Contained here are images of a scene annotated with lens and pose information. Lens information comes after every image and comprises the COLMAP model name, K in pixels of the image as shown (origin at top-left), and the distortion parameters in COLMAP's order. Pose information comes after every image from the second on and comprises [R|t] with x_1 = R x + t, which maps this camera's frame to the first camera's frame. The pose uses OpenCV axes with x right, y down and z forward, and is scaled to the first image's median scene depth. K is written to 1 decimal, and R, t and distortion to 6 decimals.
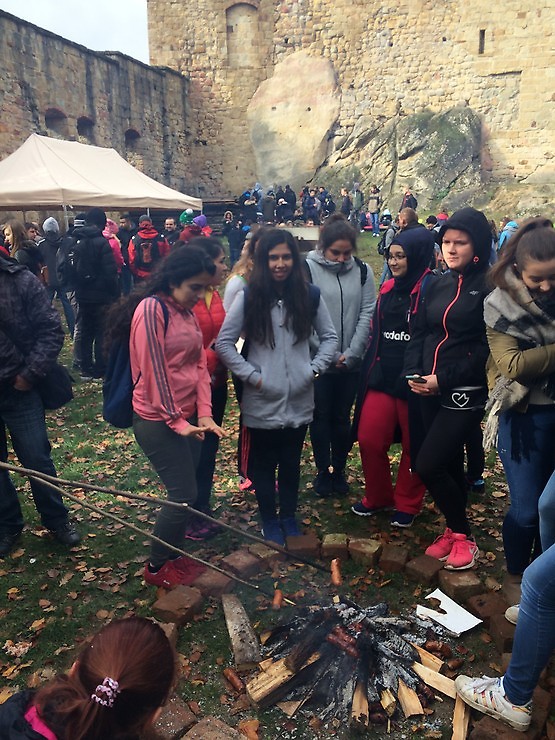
lens RADIAL K [[619.9, 0, 278.1], [0, 619.9, 375.5], [0, 0, 1]] dist [0.055265, -0.074430]
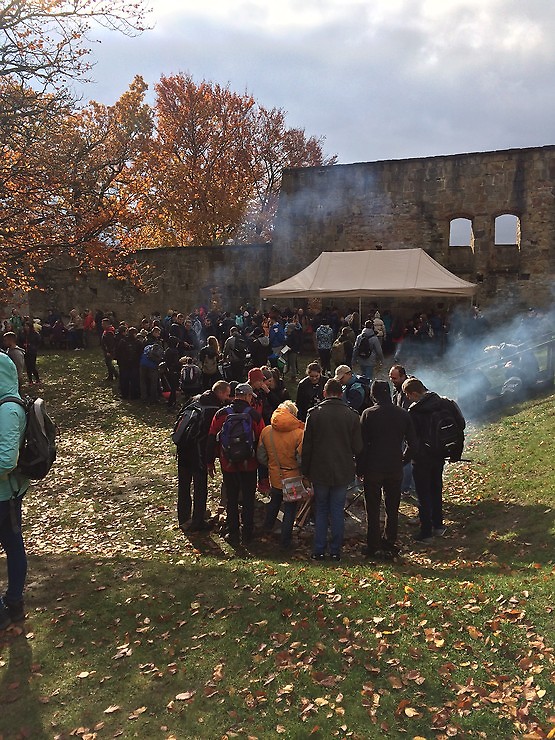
lens RADIAL K [[619.9, 0, 278.1], [0, 619.9, 374.3], [0, 0, 1]] dist [0.055265, -0.074430]
pose [[-0.109062, 0.173436, -0.978788, 0.975070], [-0.221728, 0.955608, 0.194035, -0.283707], [0.968990, 0.238187, -0.065764, 0.819592]]
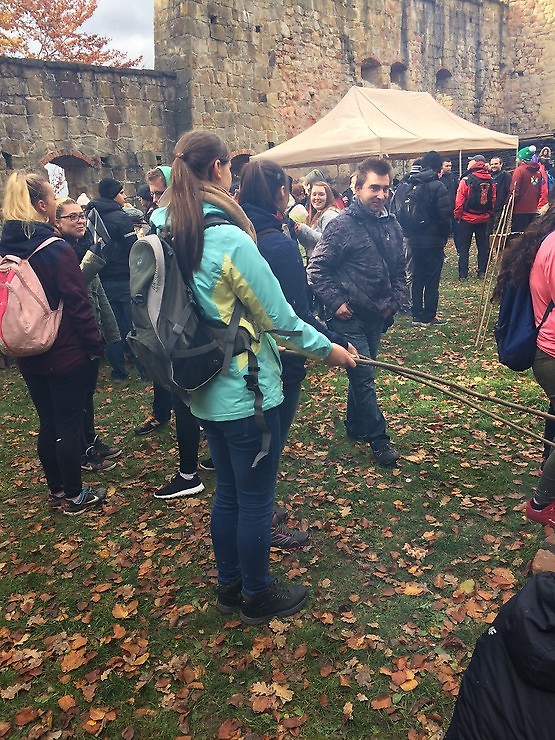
lens RADIAL K [[619.9, 0, 278.8], [0, 619.9, 372.4], [0, 0, 1]] dist [0.055265, -0.074430]
pose [[0.898419, 0.077401, -0.432264, -0.011765], [-0.044820, 0.995366, 0.085076, 0.001935], [0.436846, -0.057060, 0.897725, -0.006511]]
